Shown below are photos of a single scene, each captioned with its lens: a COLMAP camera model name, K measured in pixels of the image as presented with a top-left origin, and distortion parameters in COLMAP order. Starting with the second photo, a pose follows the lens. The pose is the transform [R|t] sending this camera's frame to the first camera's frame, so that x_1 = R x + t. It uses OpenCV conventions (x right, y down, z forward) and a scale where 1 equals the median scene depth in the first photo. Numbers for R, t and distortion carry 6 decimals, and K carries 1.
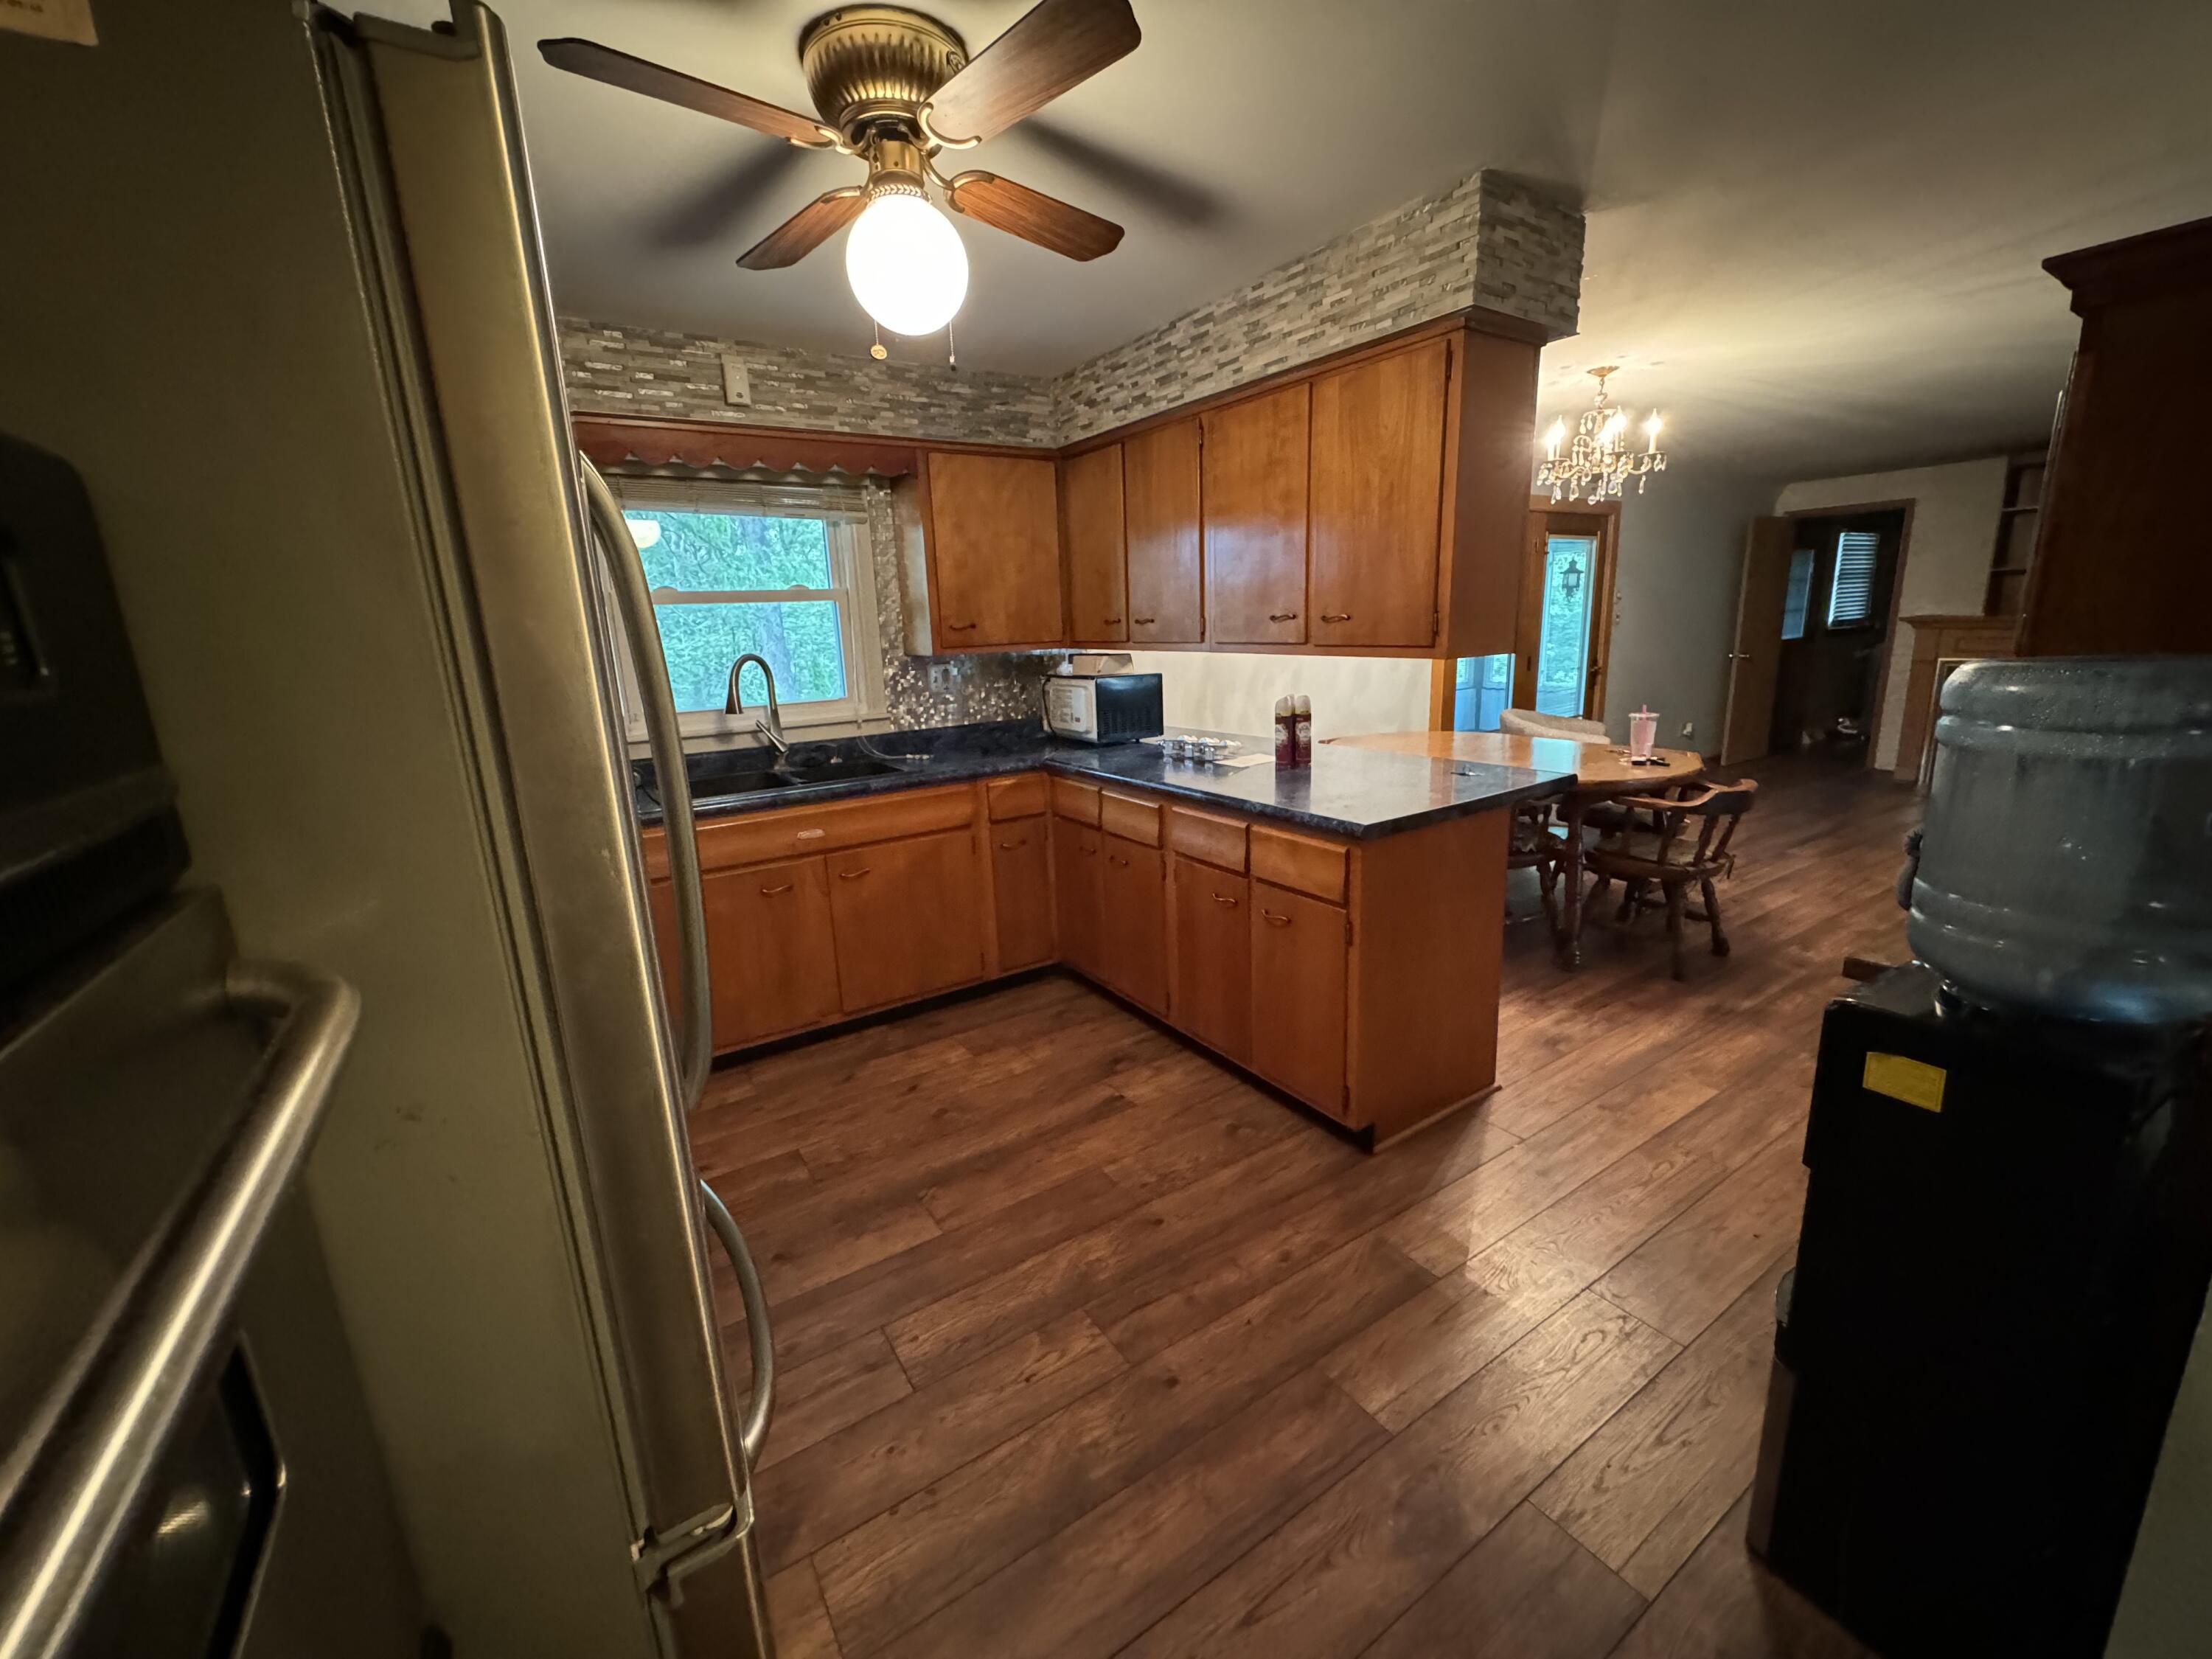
lens RADIAL K [[882.2, 0, 1097.8], [0, 882.2, 828.9], [0, 0, 1]] dist [-0.001786, -0.000423]
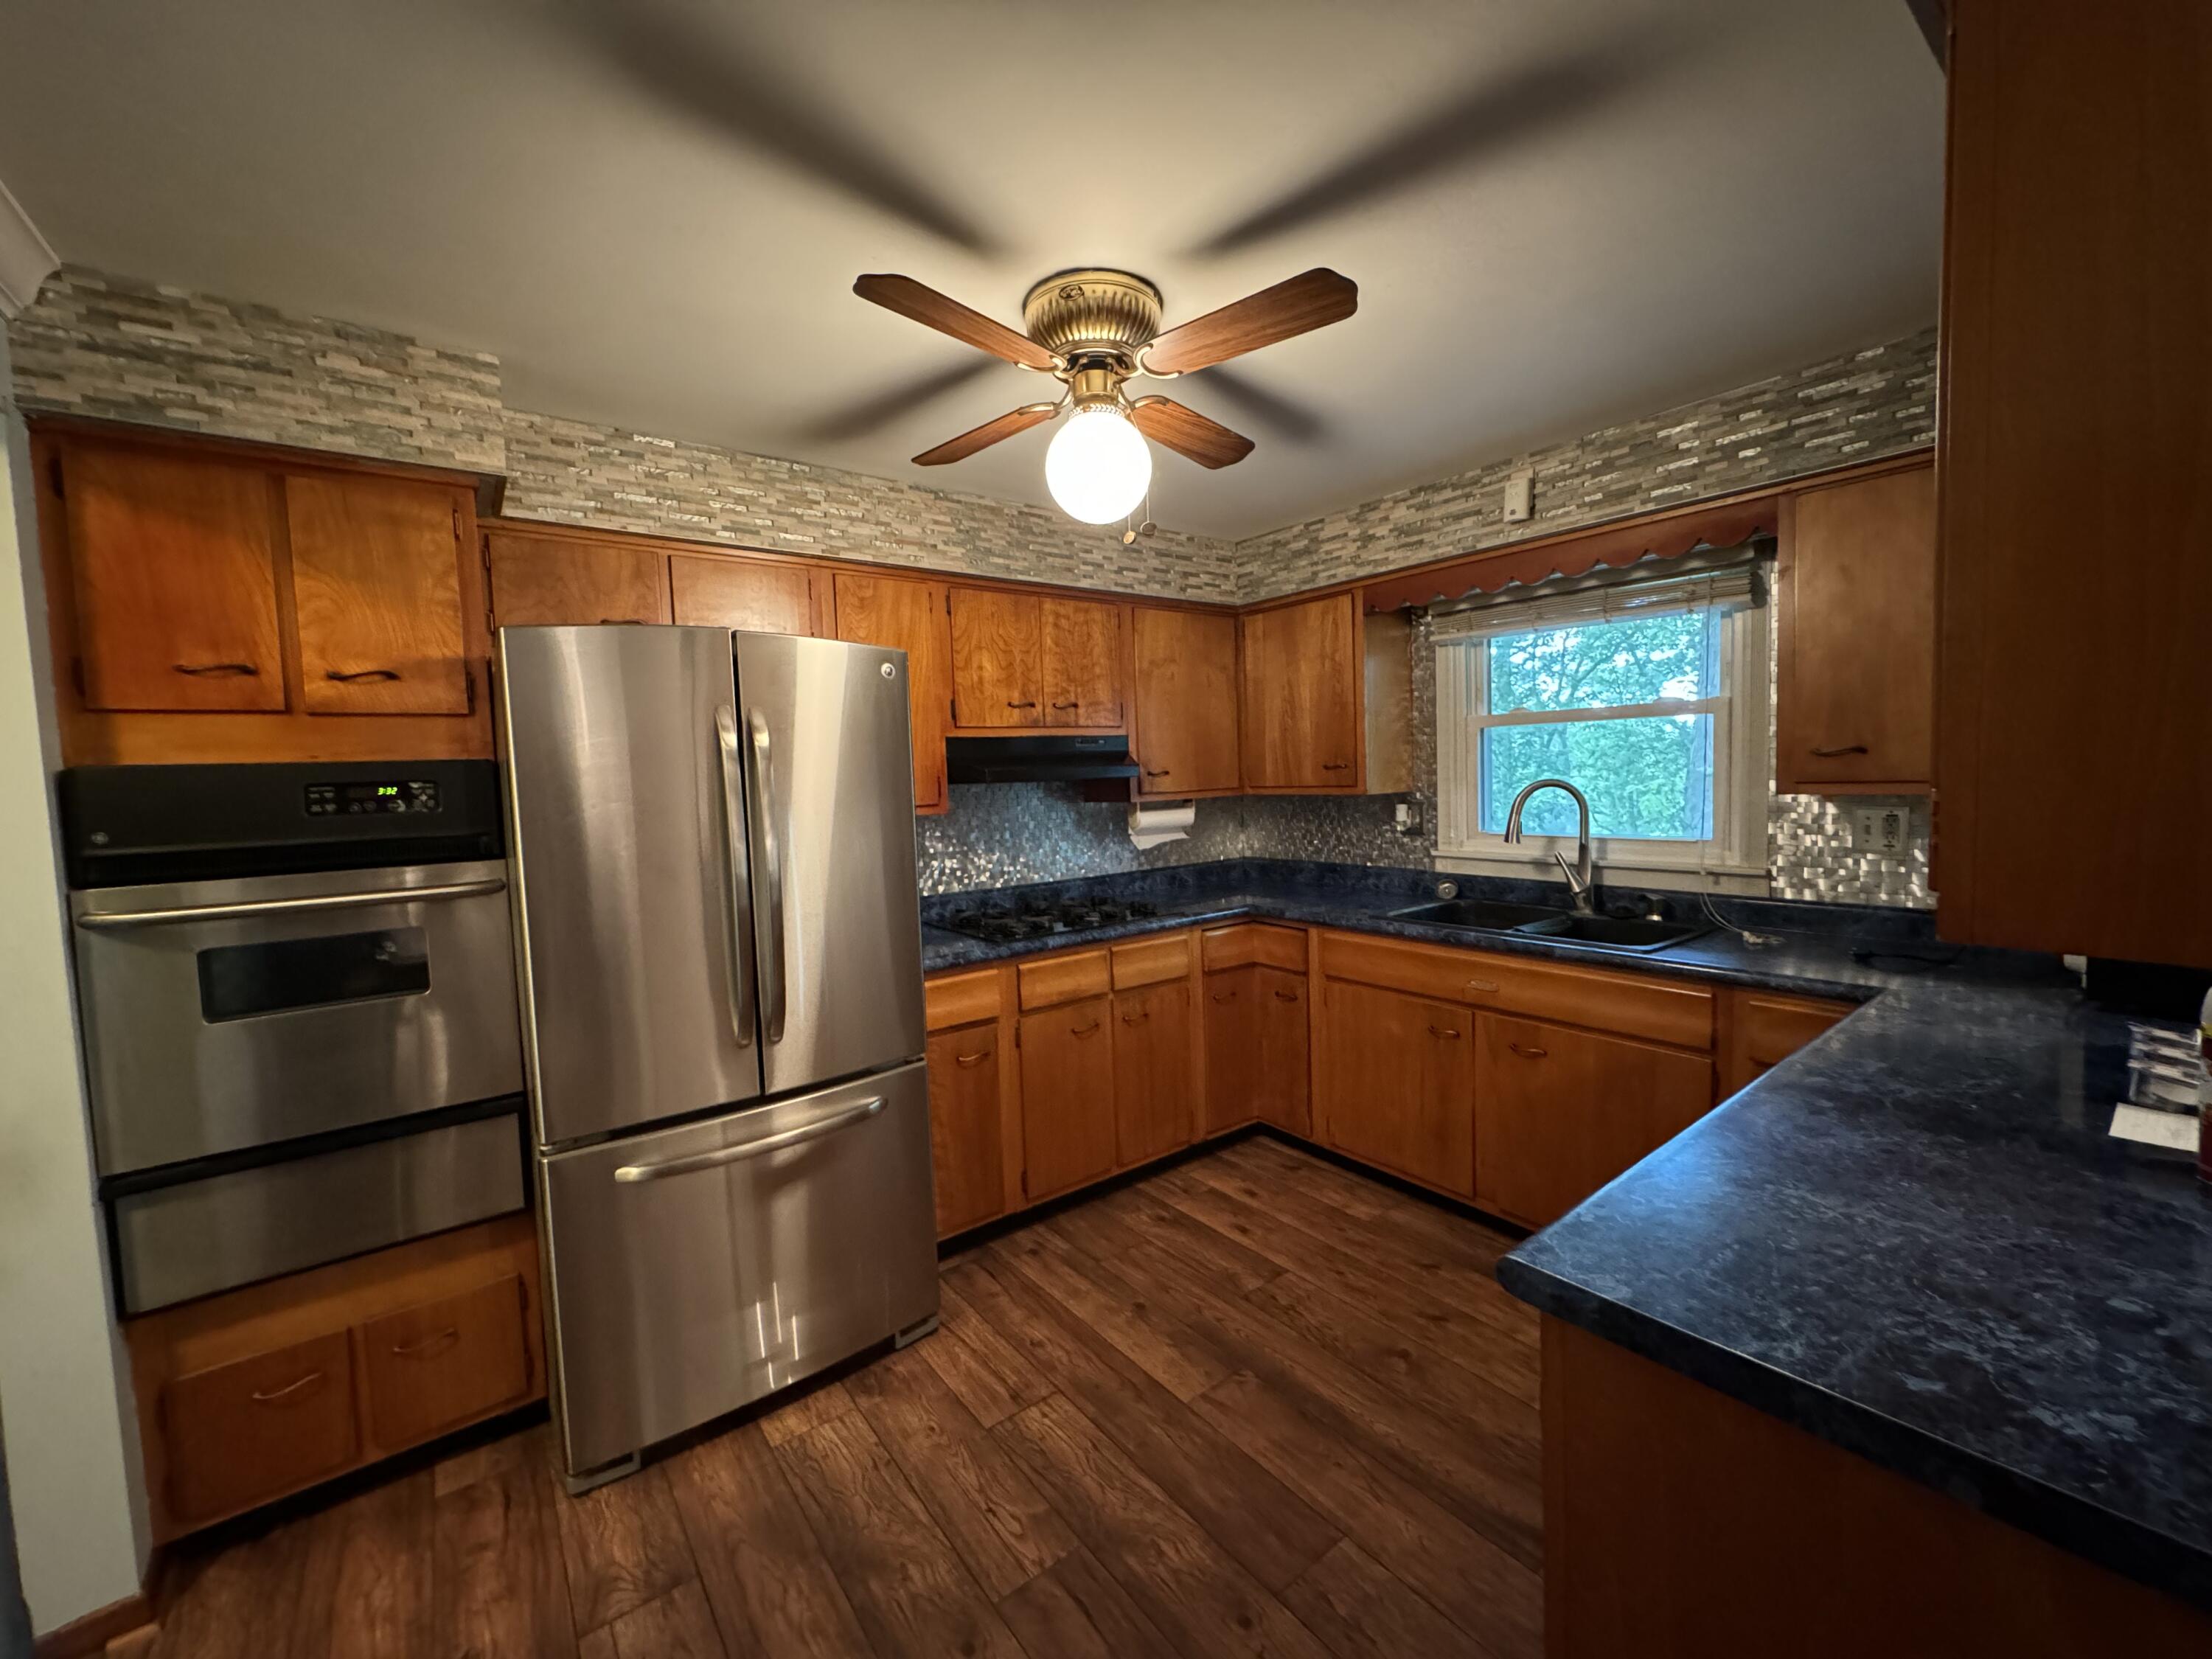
lens RADIAL K [[882.2, 0, 1107.6], [0, 882.2, 825.0], [0, 0, 1]] dist [-0.001786, -0.000423]
pose [[0.078260, 0.102238, -0.991677, 0.589462], [-0.194209, 0.977234, 0.085423, -0.179615], [0.977833, 0.185907, 0.096334, 0.609281]]
